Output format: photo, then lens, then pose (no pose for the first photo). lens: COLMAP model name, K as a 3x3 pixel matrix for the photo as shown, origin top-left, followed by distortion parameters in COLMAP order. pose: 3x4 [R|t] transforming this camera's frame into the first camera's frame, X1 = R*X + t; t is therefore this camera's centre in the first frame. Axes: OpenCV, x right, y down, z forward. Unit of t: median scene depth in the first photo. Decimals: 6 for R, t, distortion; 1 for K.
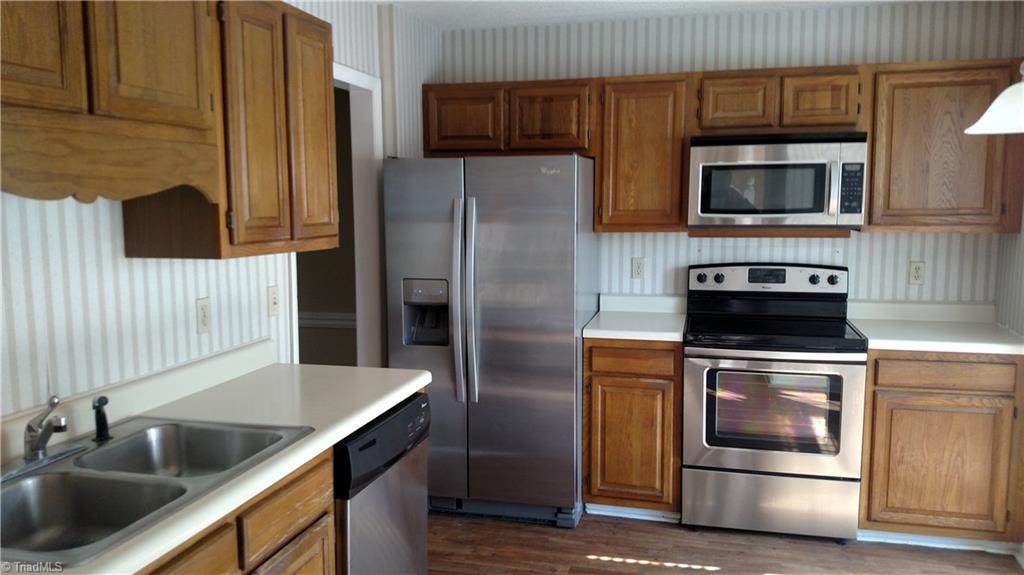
lens RADIAL K [[789.1, 0, 520.0], [0, 789.1, 288.8], [0, 0, 1]] dist [0.275178, -0.648776]
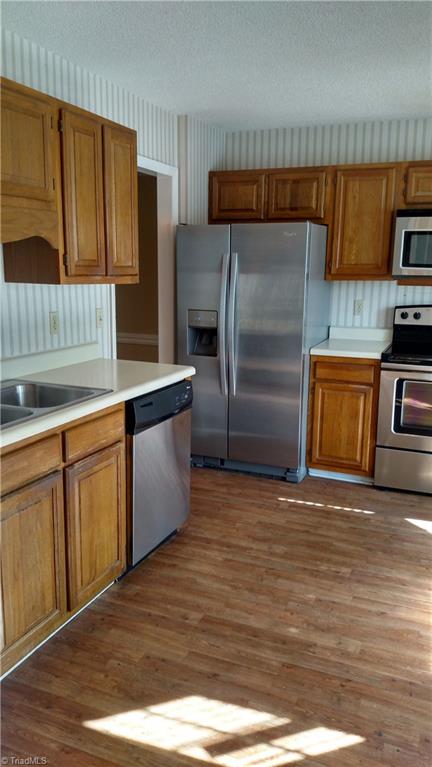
lens RADIAL K [[591.1, 0, 216.0], [0, 591.1, 383.5], [0, 0, 1]] dist [0.275178, -0.648776]
pose [[0.989018, 0.047280, -0.140032, 0.065017], [-0.034738, 0.995273, 0.090688, 0.022153], [0.143657, -0.084828, 0.985985, -0.090143]]
